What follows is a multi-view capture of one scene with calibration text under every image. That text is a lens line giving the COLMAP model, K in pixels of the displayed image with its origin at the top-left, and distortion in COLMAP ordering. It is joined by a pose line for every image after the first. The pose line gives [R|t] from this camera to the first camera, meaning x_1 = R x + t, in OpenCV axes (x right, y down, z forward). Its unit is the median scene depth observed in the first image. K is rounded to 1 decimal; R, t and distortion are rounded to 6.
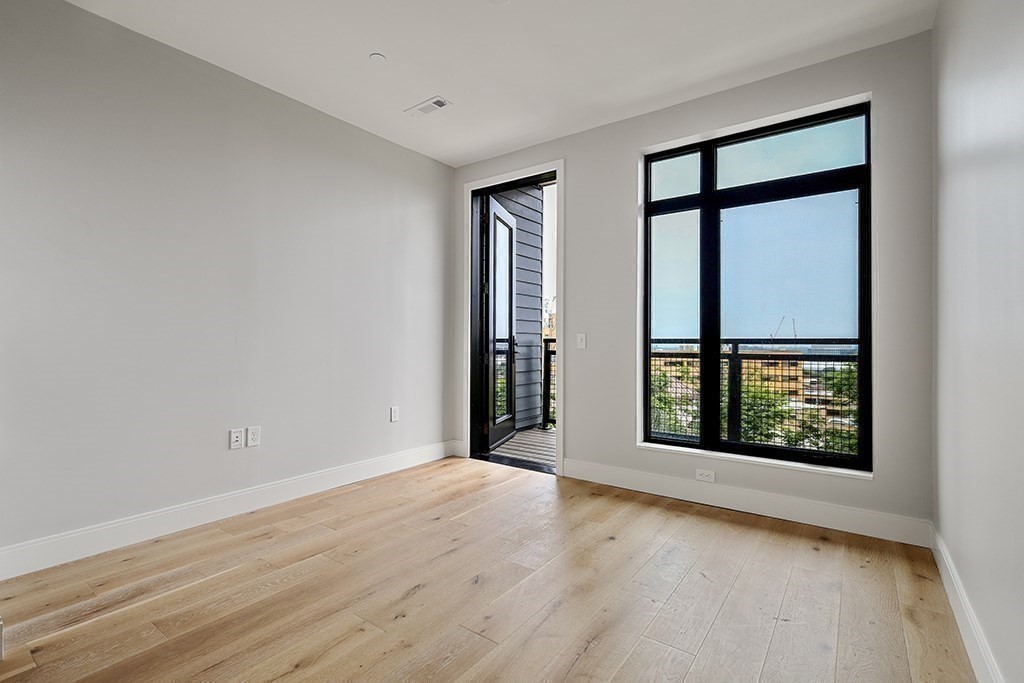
lens RADIAL K [[473.0, 0, 512.0], [0, 473.0, 340.2], [0, 0, 1]] dist [0.004275, 0.000029]
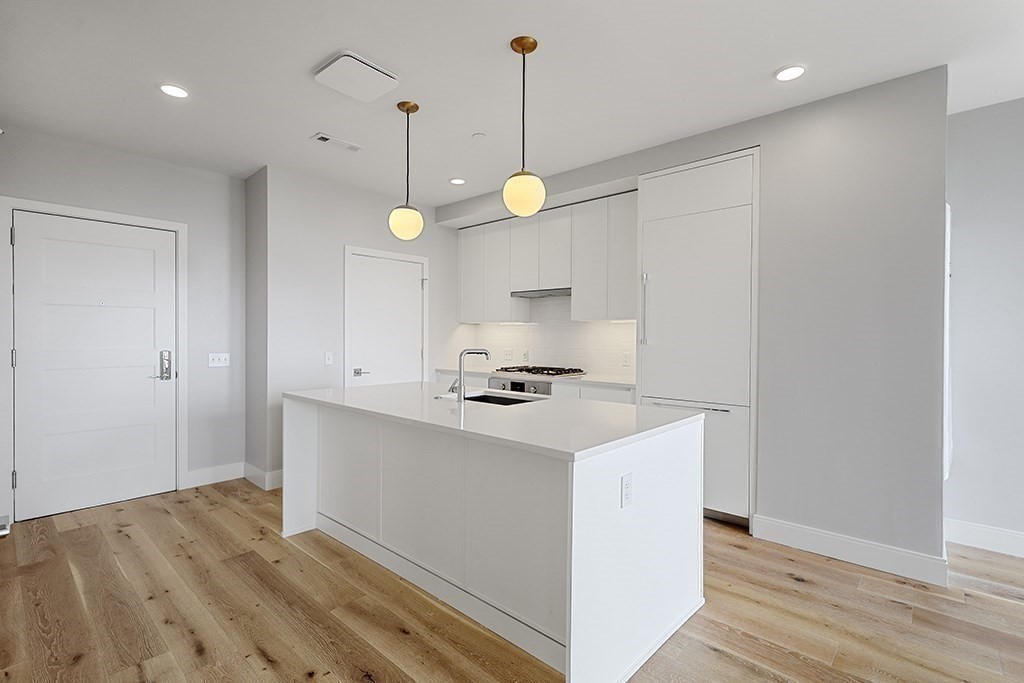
lens RADIAL K [[473.0, 0, 509.5], [0, 473.0, 341.6], [0, 0, 1]] dist [0.004275, 0.000029]
pose [[-0.103047, 0.008593, -0.994639, 0.392554], [0.000872, 0.999963, 0.008548, -0.093080], [0.994676, 0.000013, -0.103050, -0.165588]]
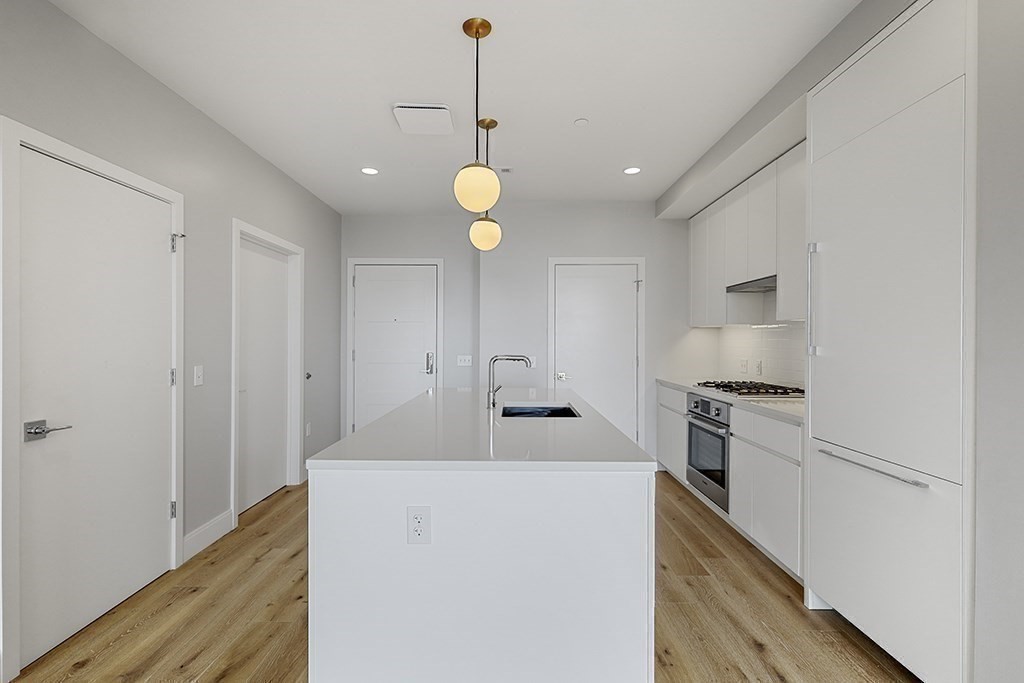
lens RADIAL K [[473.0, 0, 509.6], [0, 473.0, 342.0], [0, 0, 1]] dist [0.004275, 0.000029]
pose [[-0.807483, -0.003845, -0.589879, -0.077327], [-0.002317, 0.999992, -0.003347, -0.093228], [0.589887, -0.001336, -0.807485, 0.497889]]
